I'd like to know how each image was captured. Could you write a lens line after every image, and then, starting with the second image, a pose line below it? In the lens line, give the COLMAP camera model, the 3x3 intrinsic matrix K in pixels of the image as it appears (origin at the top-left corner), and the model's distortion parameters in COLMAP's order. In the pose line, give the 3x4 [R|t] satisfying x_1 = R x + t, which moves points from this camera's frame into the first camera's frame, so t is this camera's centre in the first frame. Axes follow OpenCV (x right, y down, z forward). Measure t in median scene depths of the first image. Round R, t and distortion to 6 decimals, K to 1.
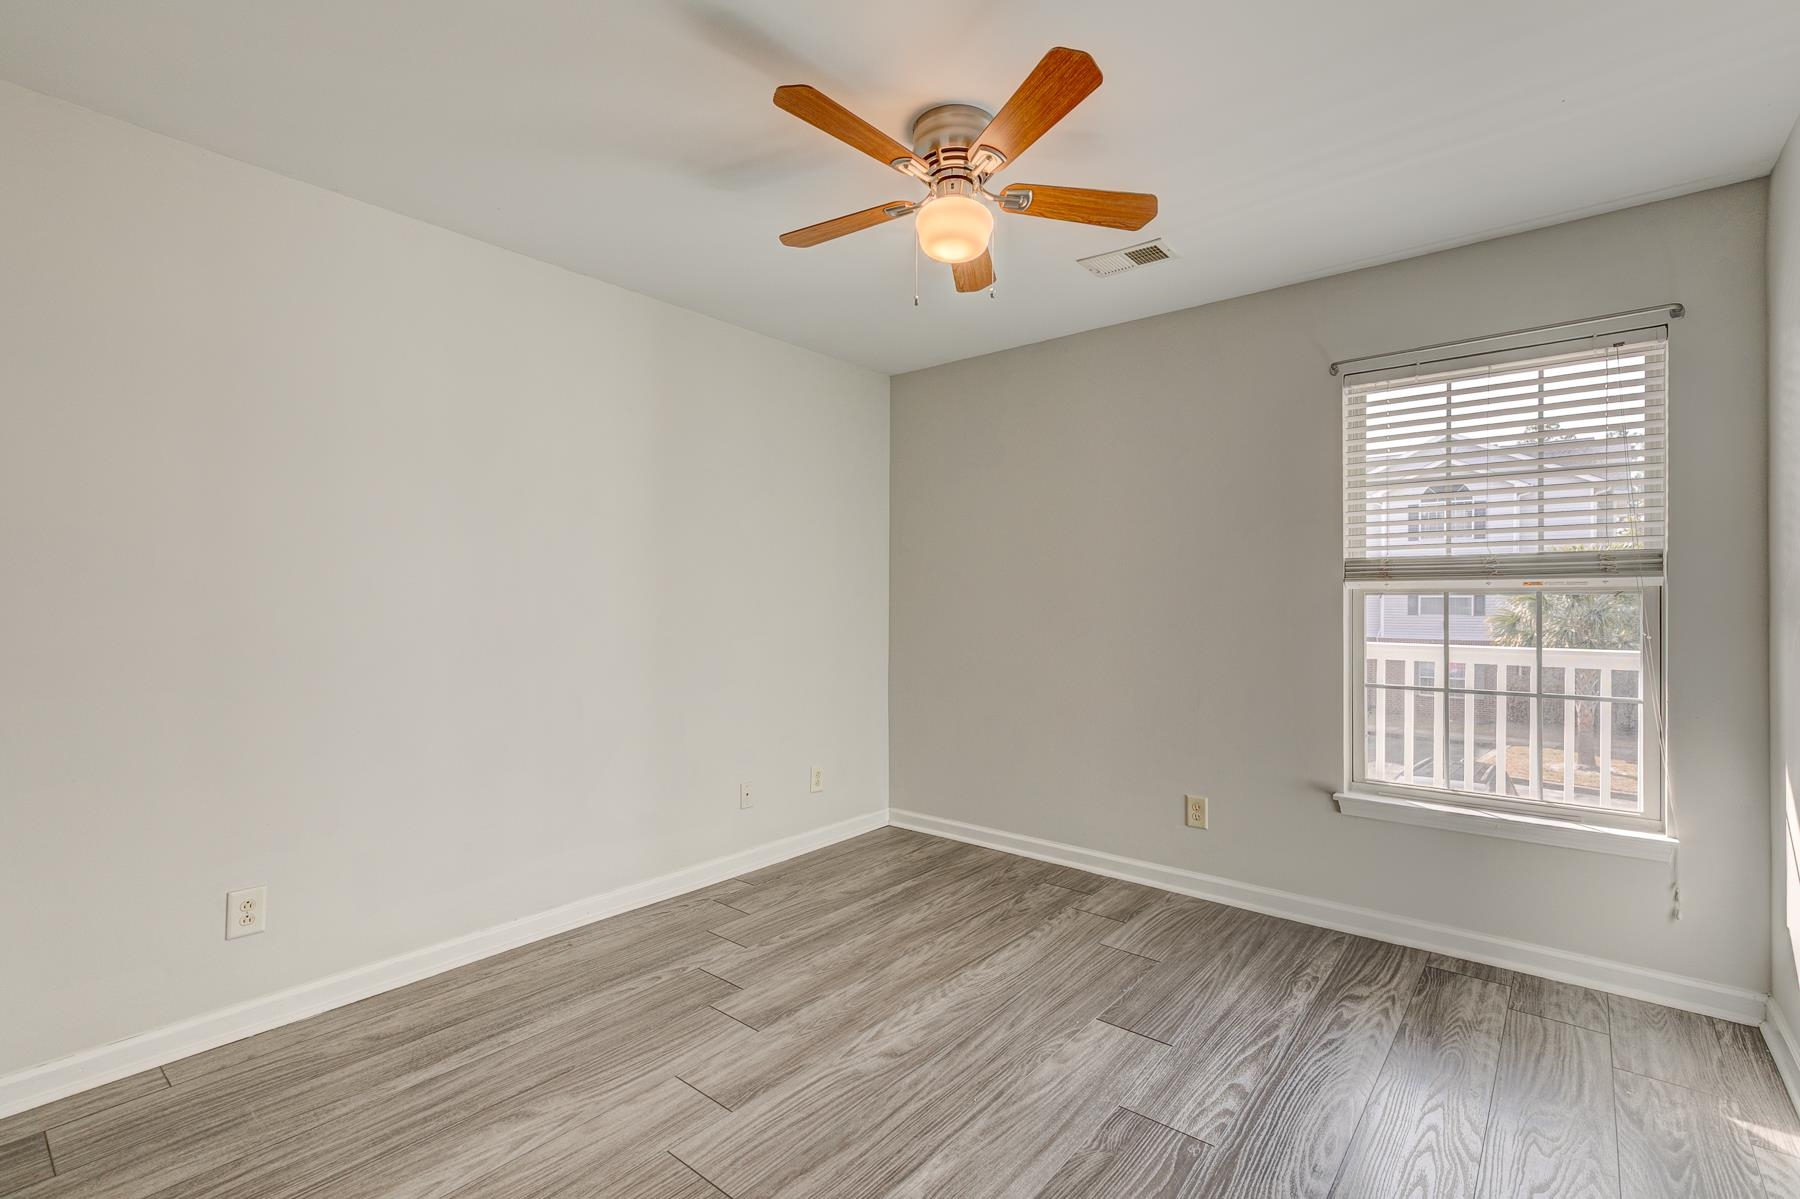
lens RADIAL K [[806.9, 0, 896.8], [0, 806.9, 600.5], [0, 0, 1]] dist [0.005614, -0.000894]
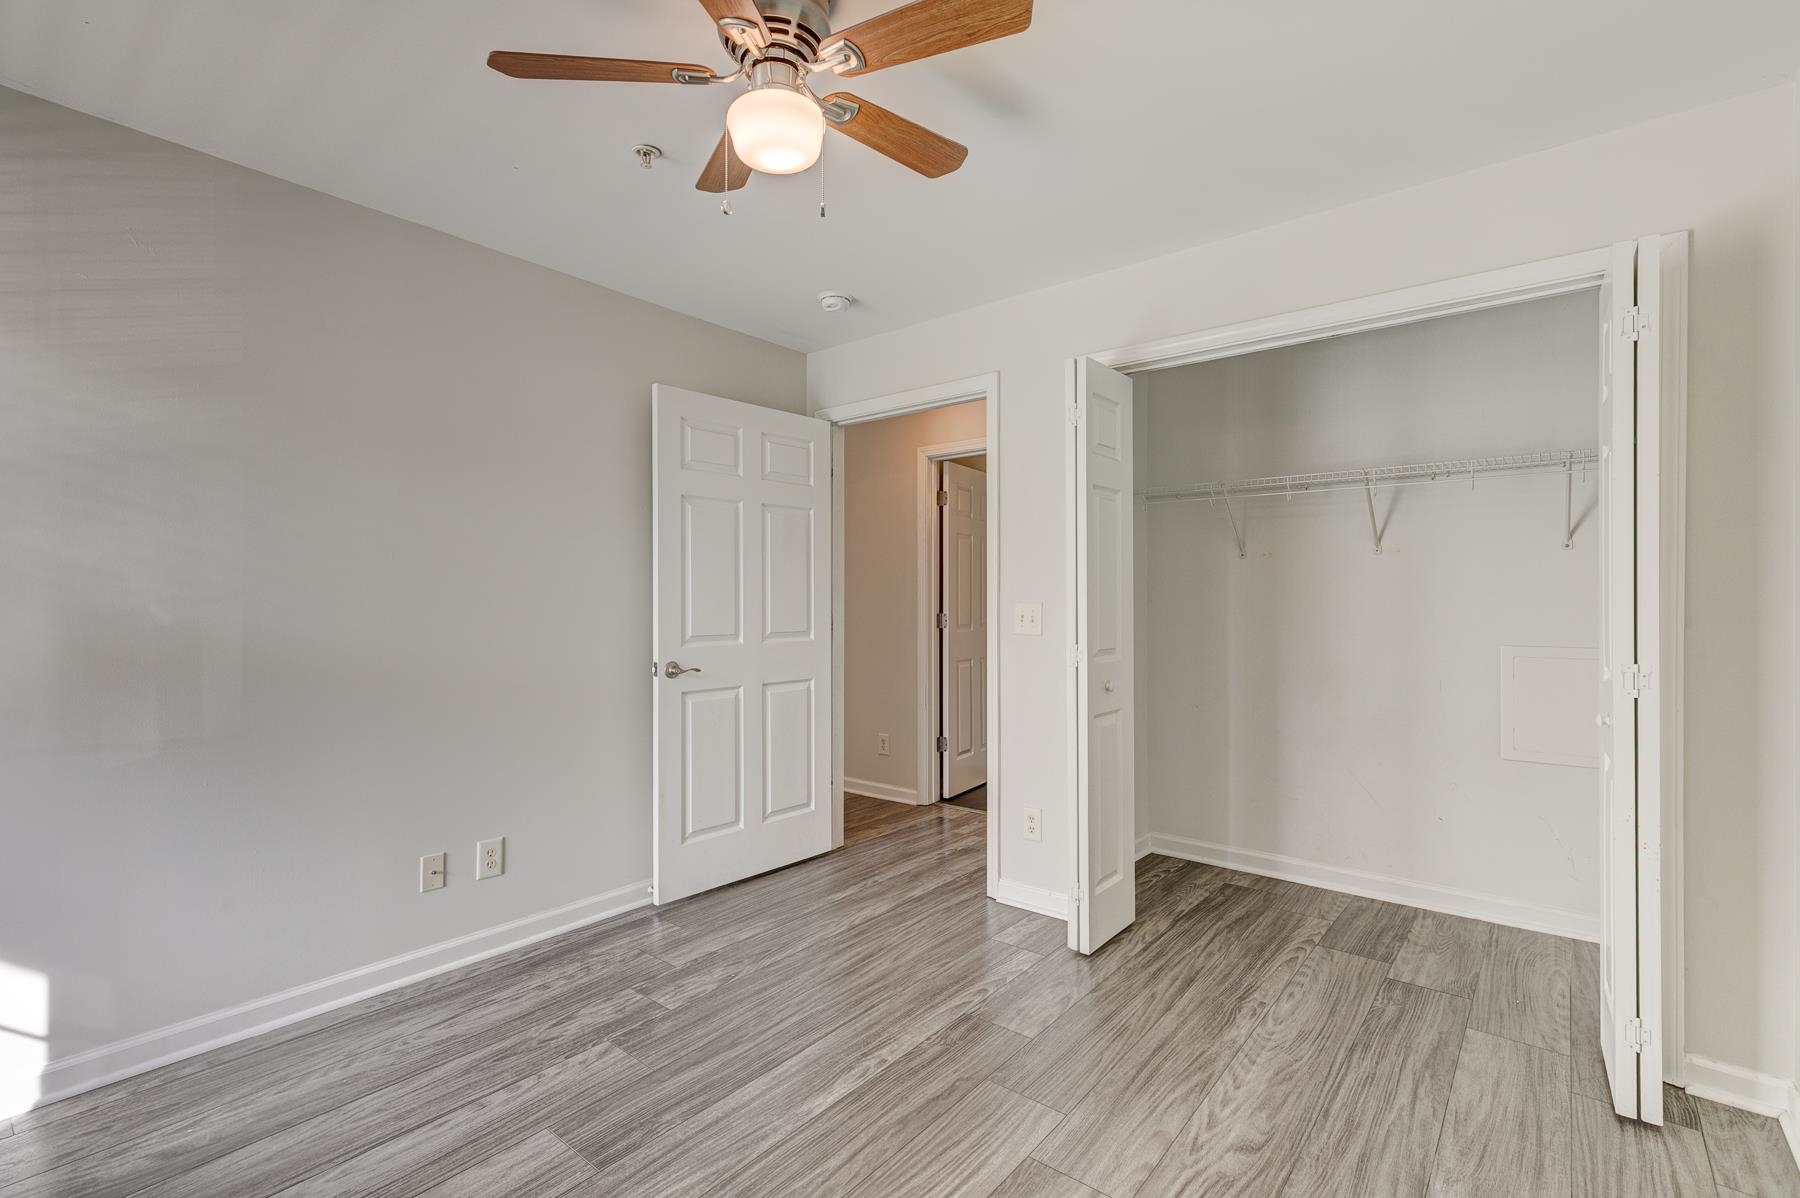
lens RADIAL K [[806.9, 0, 903.1], [0, 806.9, 602.1], [0, 0, 1]] dist [0.005614, -0.000894]
pose [[-0.999953, 0.002009, -0.009523, -0.055529], [0.002022, 0.999997, -0.001339, 0.001034], [0.009520, -0.001359, -0.999954, 2.009843]]
